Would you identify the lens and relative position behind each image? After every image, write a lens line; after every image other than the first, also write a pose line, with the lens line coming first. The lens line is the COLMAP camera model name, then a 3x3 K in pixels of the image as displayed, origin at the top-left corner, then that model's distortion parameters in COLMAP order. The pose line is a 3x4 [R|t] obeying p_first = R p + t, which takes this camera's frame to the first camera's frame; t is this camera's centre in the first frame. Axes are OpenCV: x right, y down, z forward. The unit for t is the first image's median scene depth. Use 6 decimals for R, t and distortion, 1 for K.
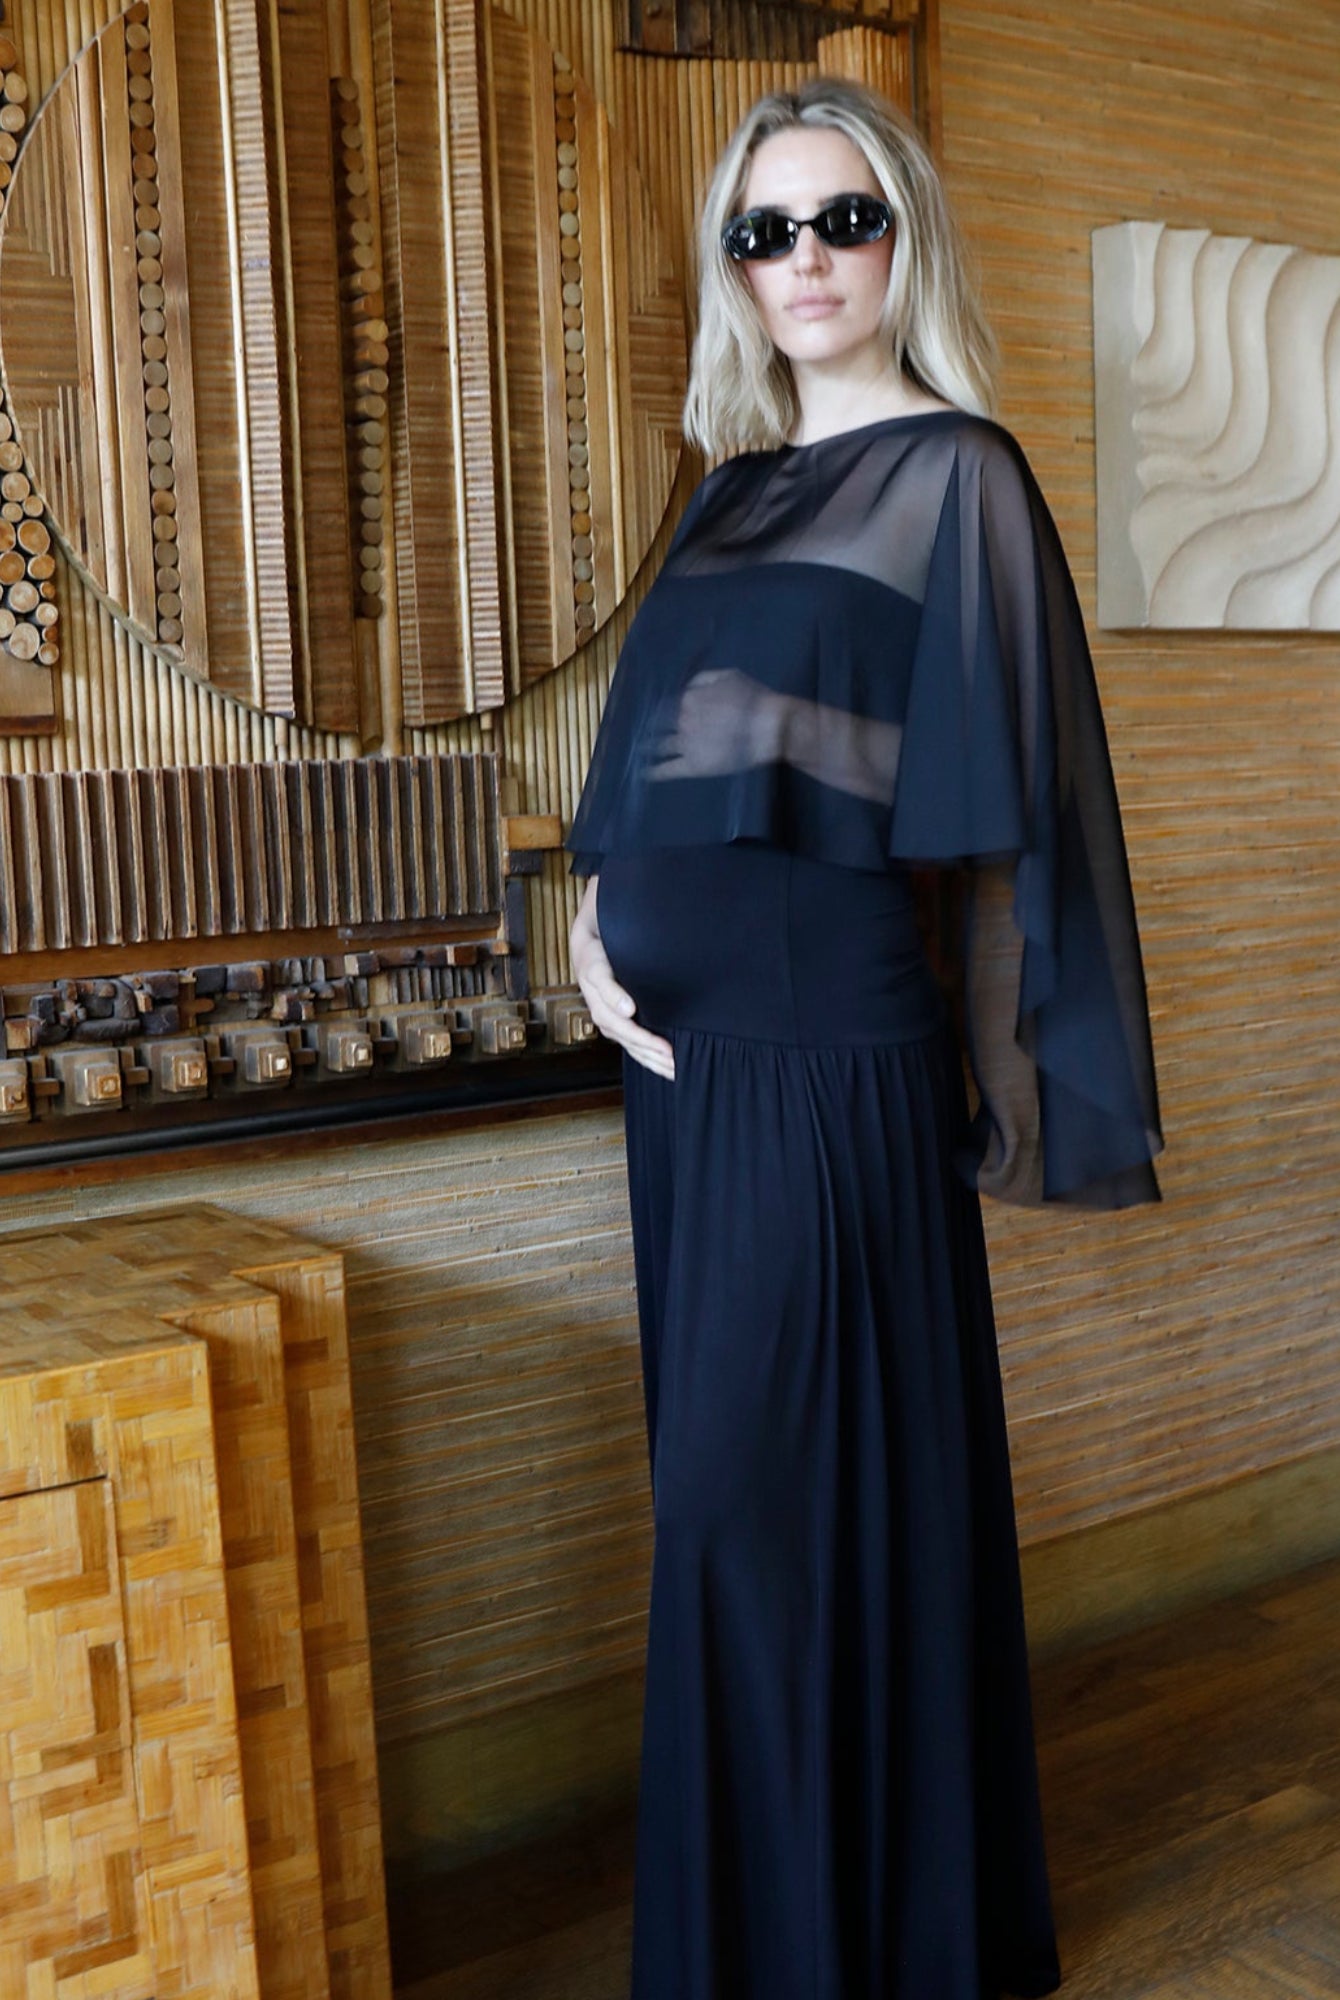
lens RADIAL K [[2186.7, 0, 670.0], [0, 2186.7, 1000.0], [0, 0, 1]] dist [-0.086207, 0.058912]
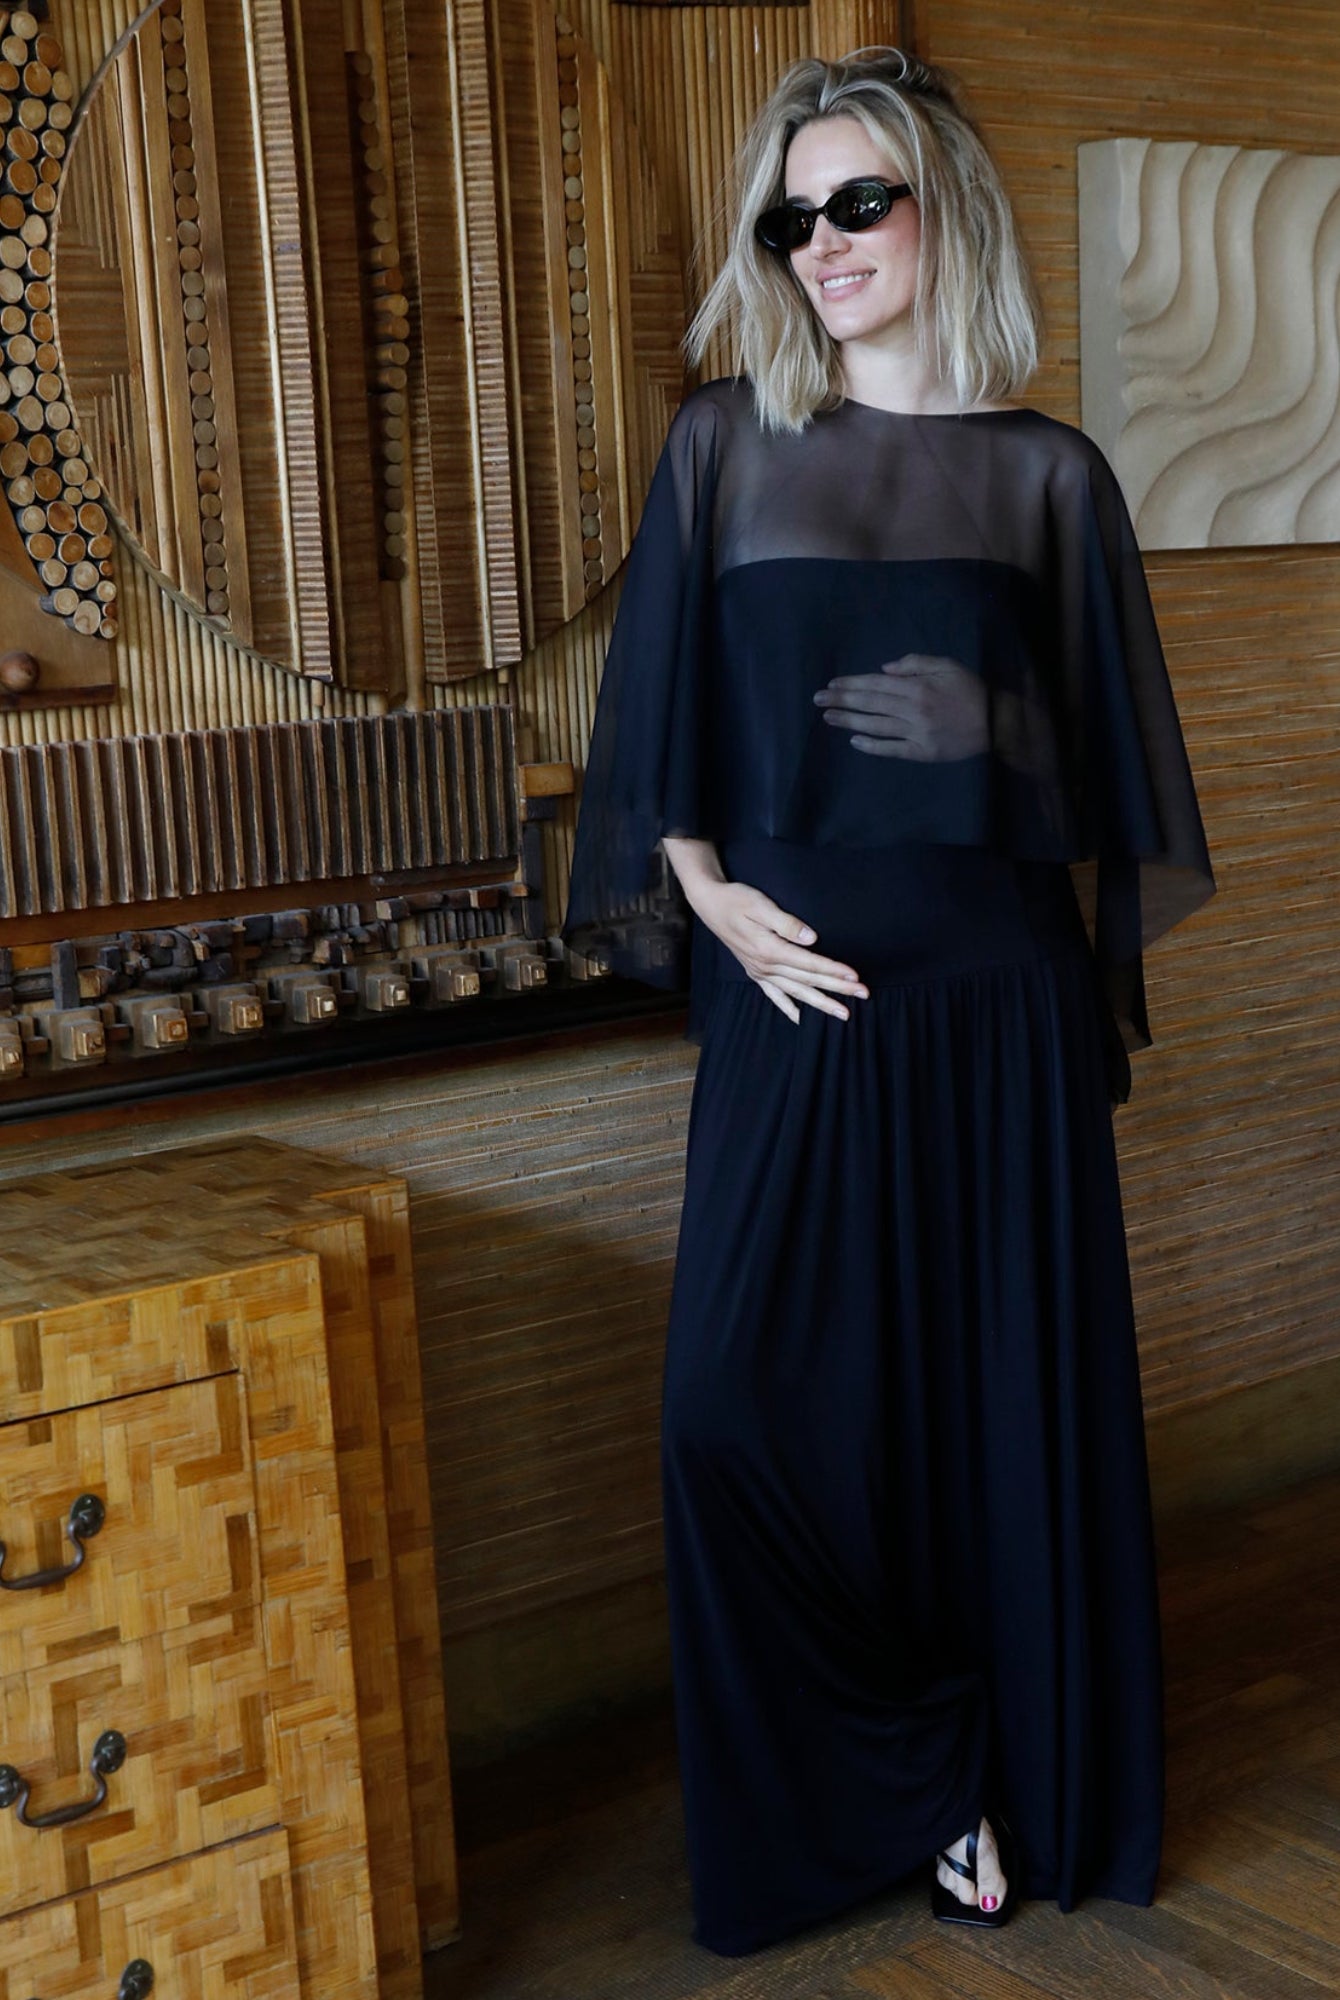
lens RADIAL K [[2698.4, 0, 665.6], [0, 2698.4, 1051.5], [0, 0, 1]] dist [0.009476, 0.043273]
pose [[0.999140, -0.017657, 0.037523, -0.060731], [0.015299, 0.997946, 0.062214, -0.027697], [-0.038545, -0.061586, 0.997357, -0.327165]]
